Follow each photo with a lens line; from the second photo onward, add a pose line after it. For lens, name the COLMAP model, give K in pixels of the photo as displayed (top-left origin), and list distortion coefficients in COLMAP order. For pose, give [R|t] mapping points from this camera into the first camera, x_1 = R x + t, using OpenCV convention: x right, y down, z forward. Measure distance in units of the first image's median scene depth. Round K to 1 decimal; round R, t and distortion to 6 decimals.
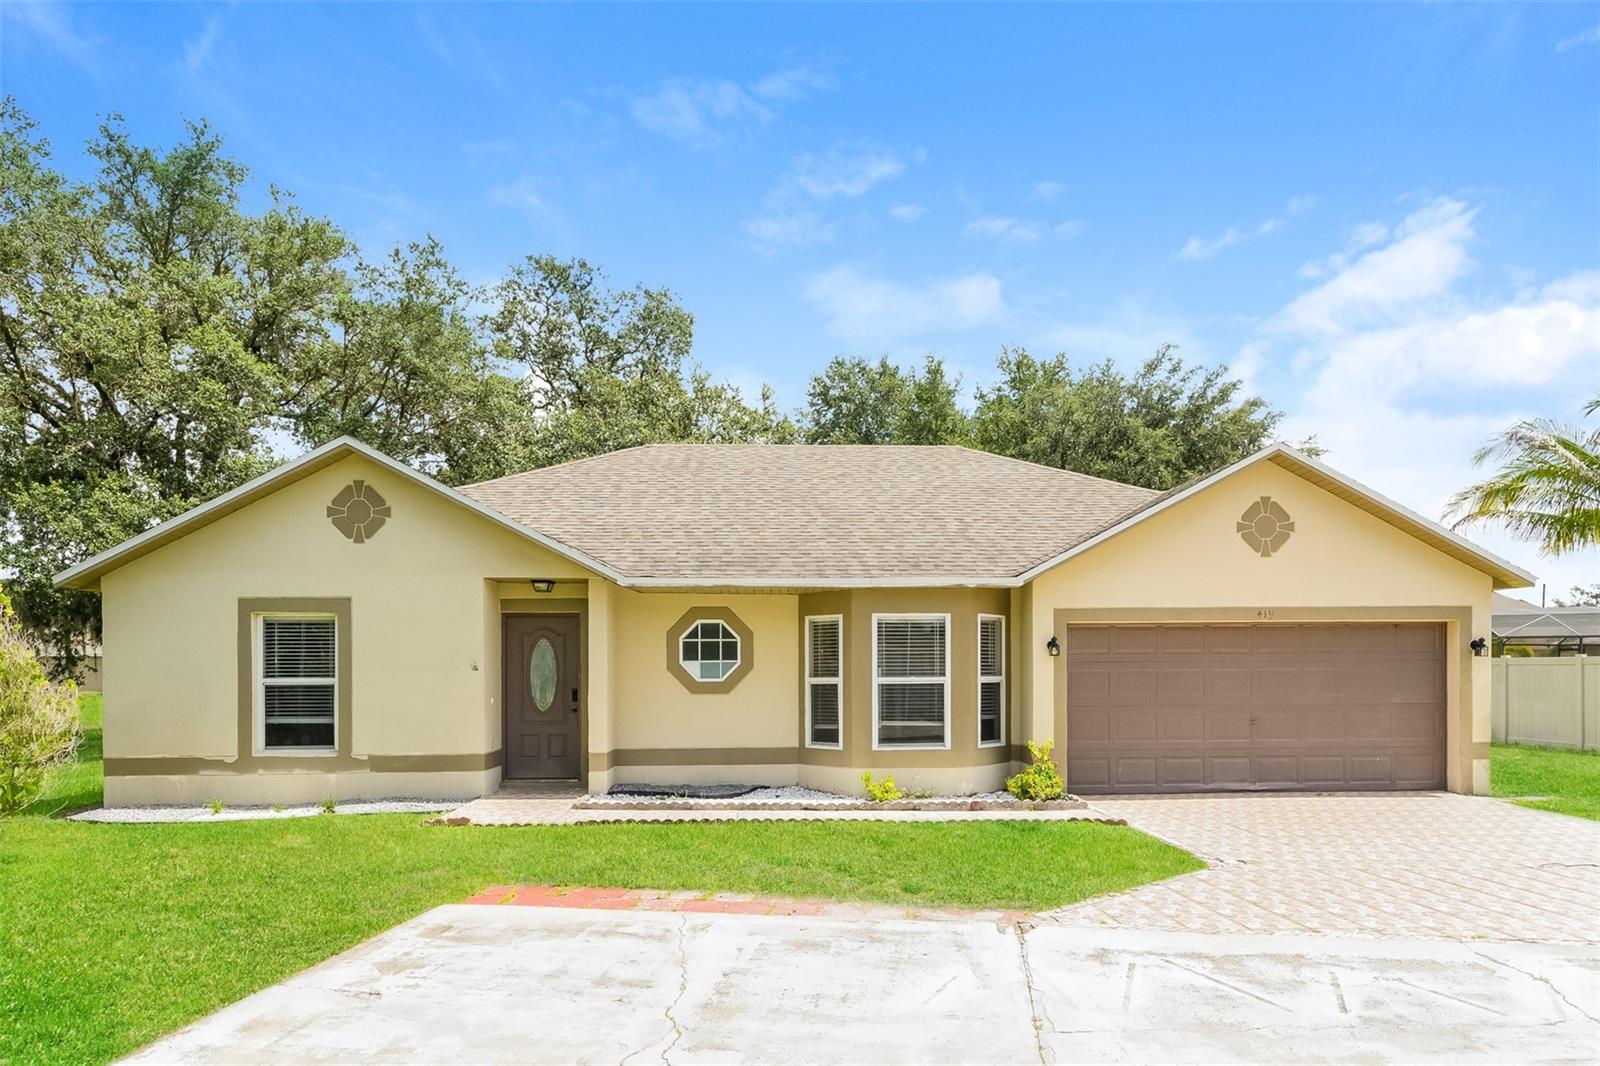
lens RADIAL K [[815.8, 0, 800.4], [0, 815.8, 628.6], [0, 0, 1]] dist [-0.001851, -0.000047]
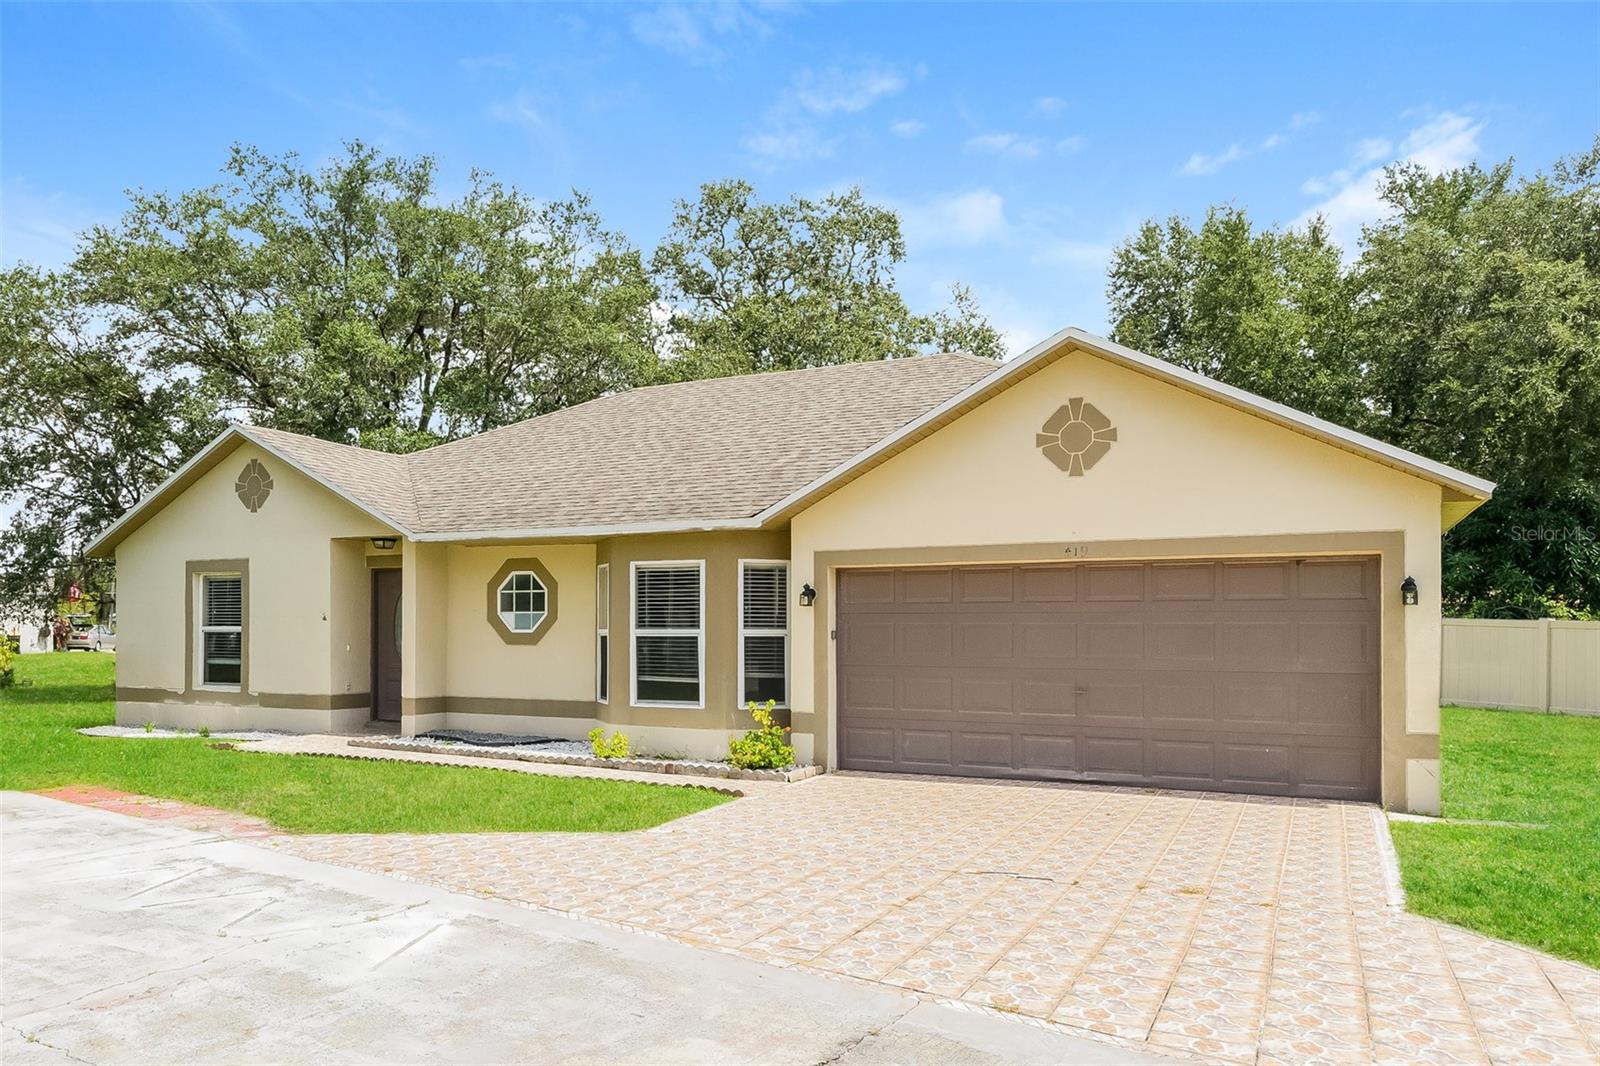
lens RADIAL K [[990.9, 0, 799.8], [0, 990.9, 537.7], [0, 0, 1]] dist [0.000515, -0.000447]
pose [[0.899329, -0.033780, -0.435967, 0.762004], [0.015385, 0.998839, -0.045657, 0.009337], [0.437003, 0.034354, 0.898804, 0.045375]]
